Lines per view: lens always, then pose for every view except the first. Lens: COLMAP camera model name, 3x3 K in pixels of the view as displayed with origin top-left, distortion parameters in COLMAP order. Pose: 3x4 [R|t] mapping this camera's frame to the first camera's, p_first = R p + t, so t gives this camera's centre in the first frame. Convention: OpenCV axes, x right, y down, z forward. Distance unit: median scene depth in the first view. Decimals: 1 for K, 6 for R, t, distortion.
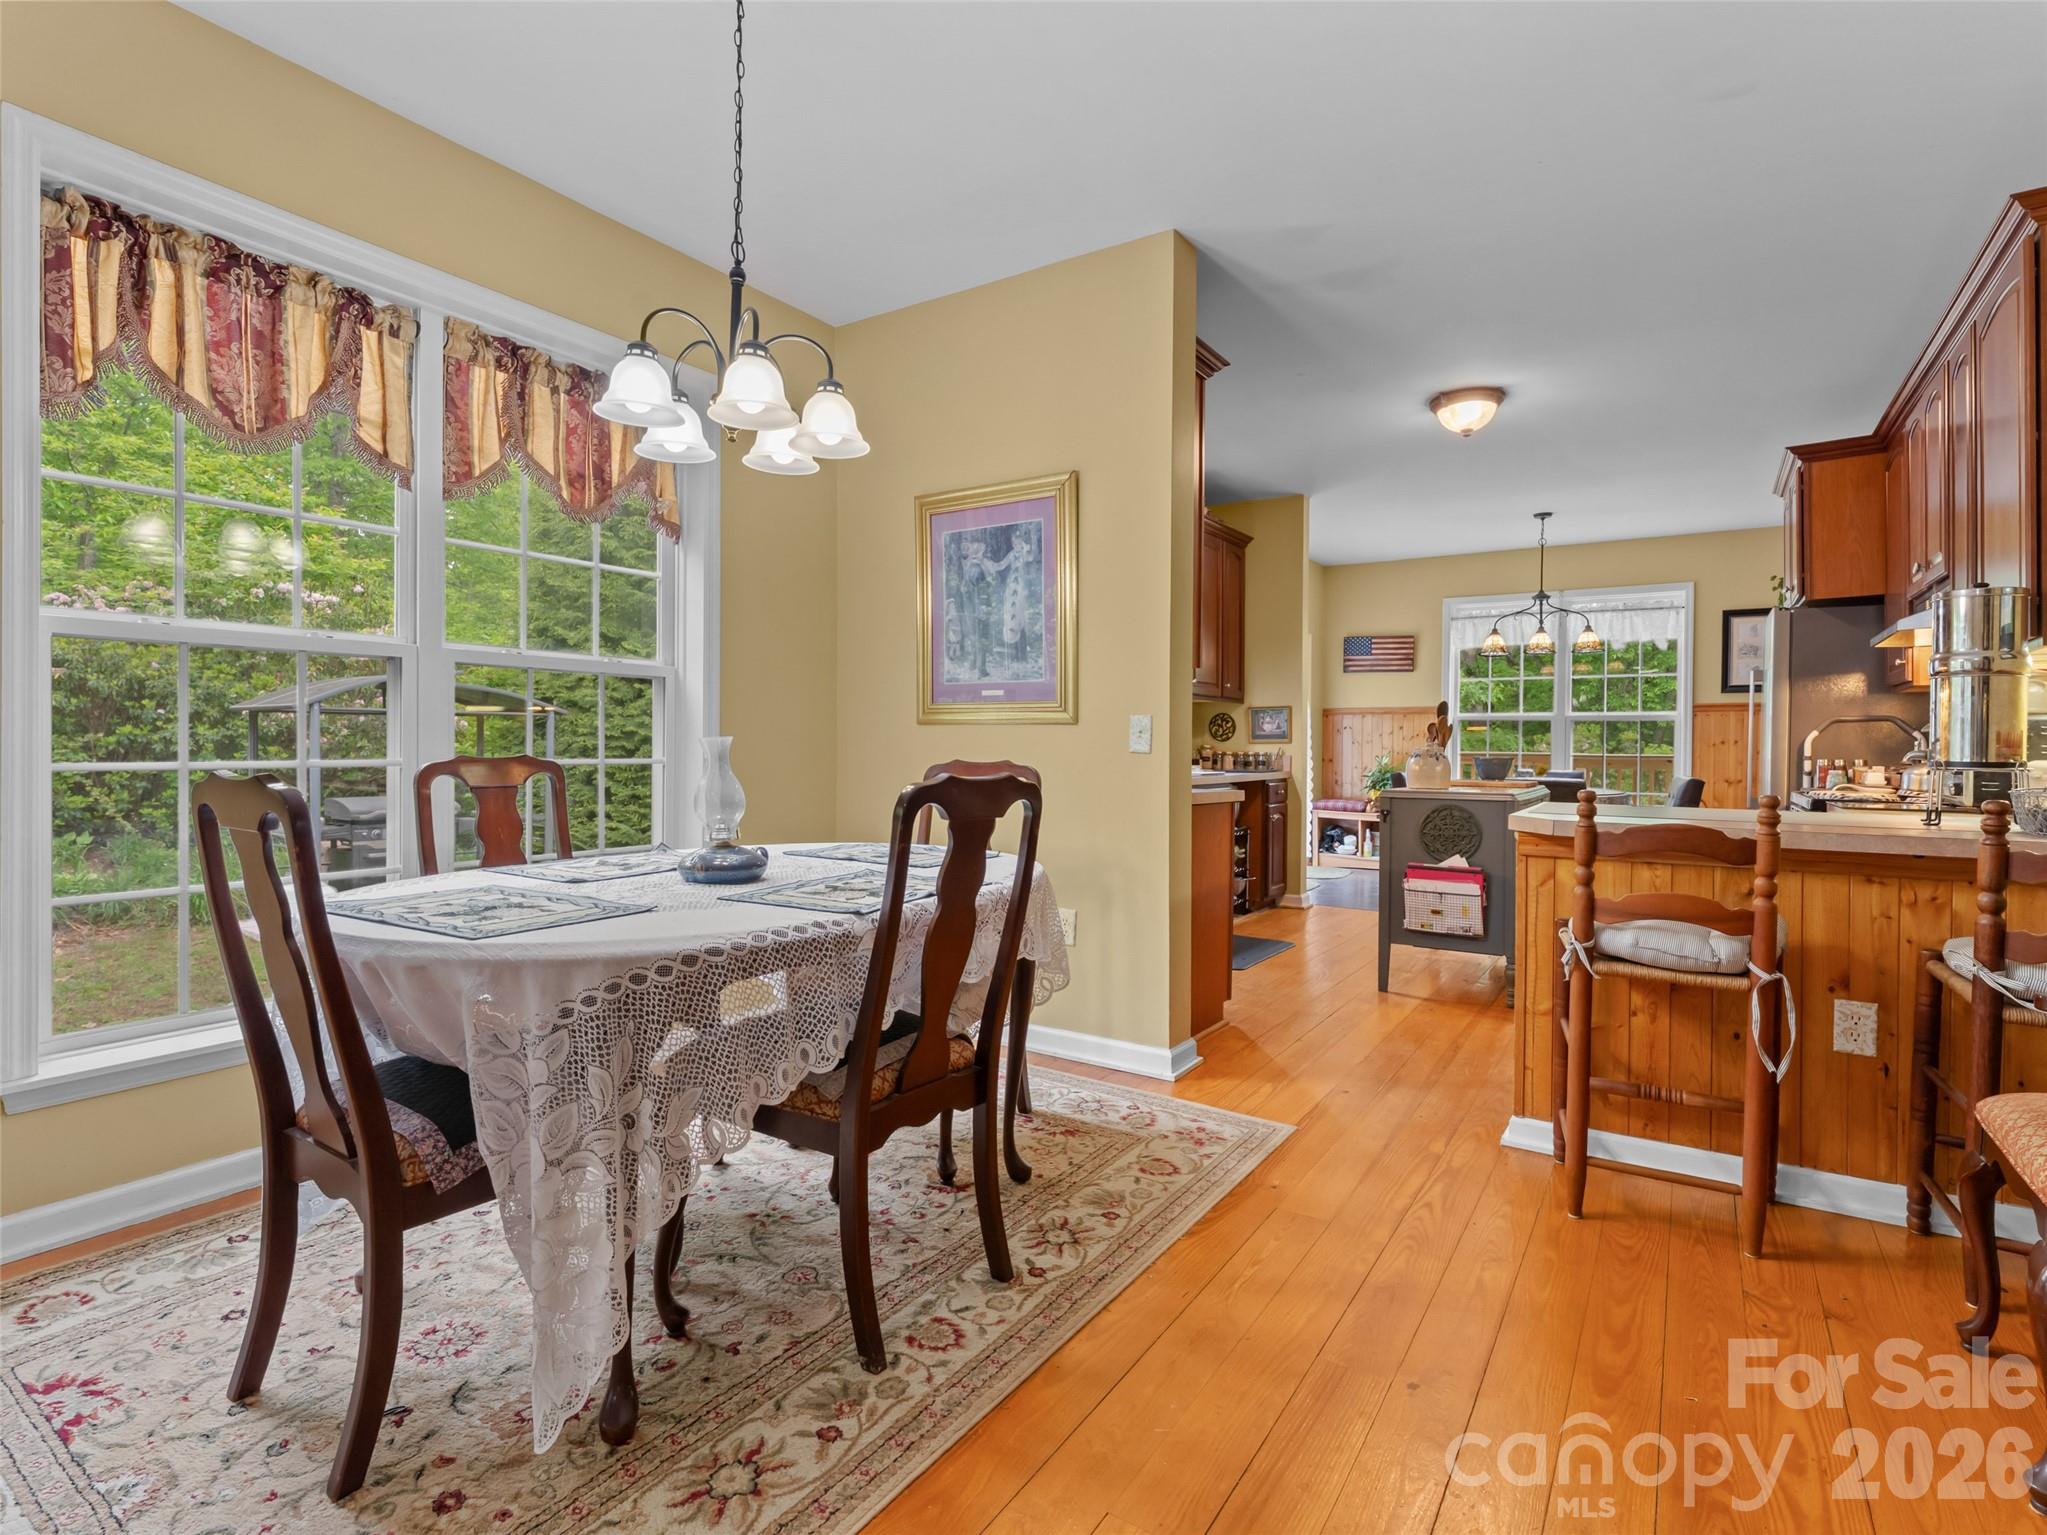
lens RADIAL K [[1002.6, 0, 1023.5], [0, 1002.6, 767.5], [0, 0, 1]] dist [0.000250, 0.000206]
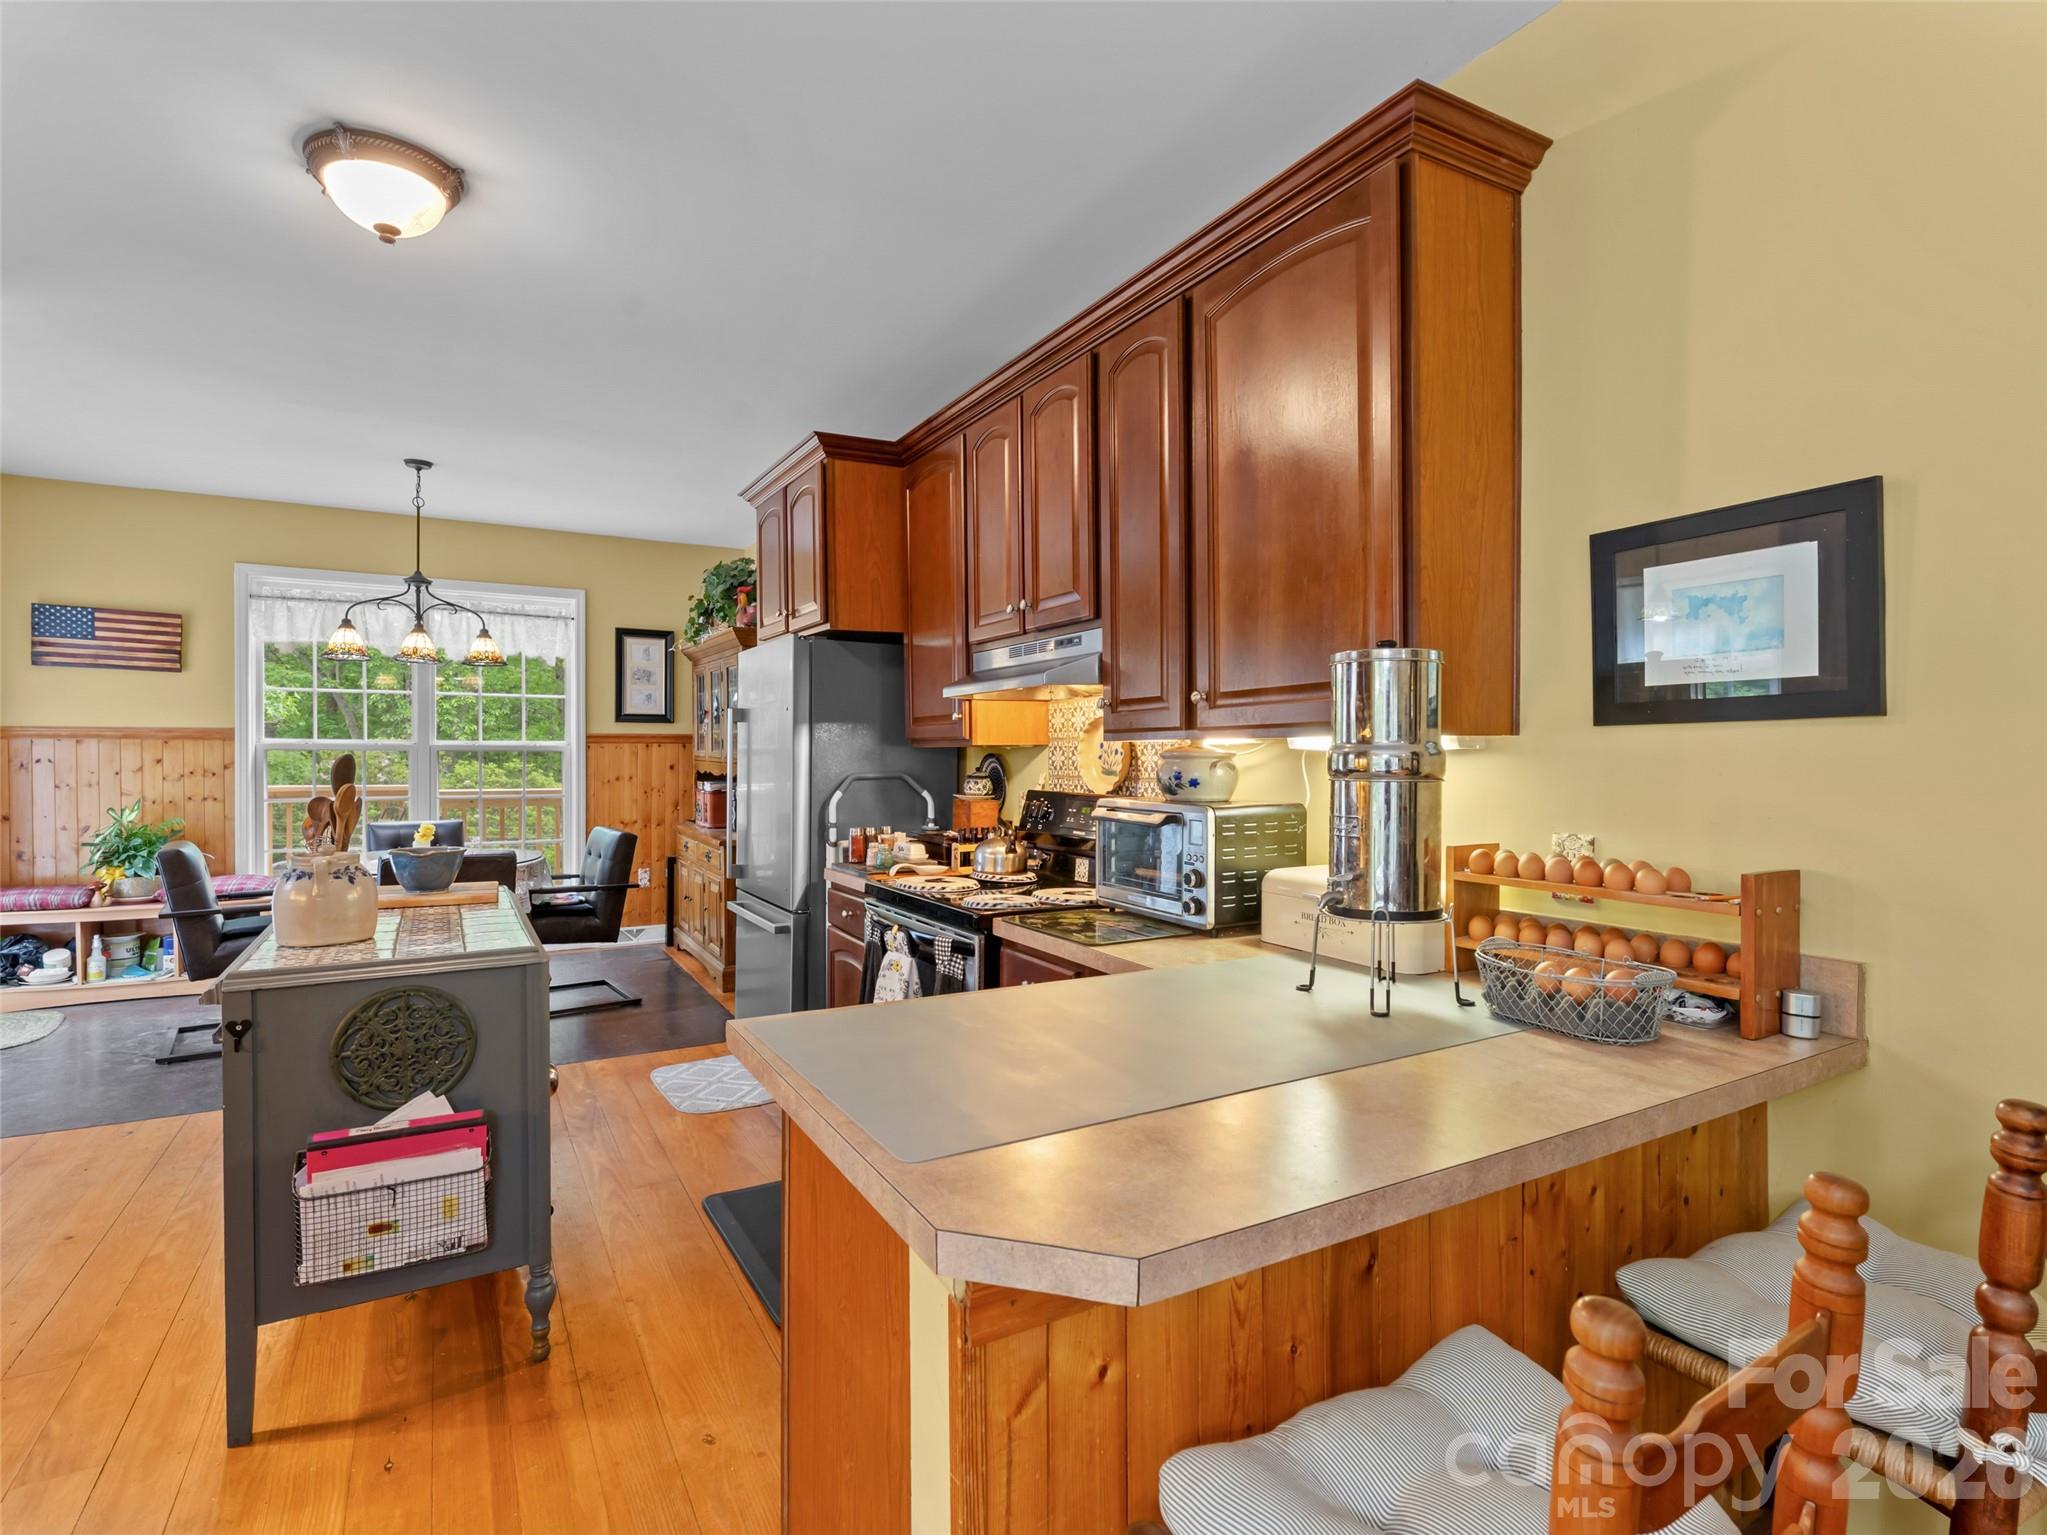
lens RADIAL K [[1002.6, 0, 1023.5], [0, 1002.6, 767.5], [0, 0, 1]] dist [0.000250, 0.000206]
pose [[0.450309, -0.018742, 0.892676, 0.083117], [0.022674, 0.999697, 0.009551, -0.038392], [-0.892585, 0.015940, 0.450598, 0.317287]]
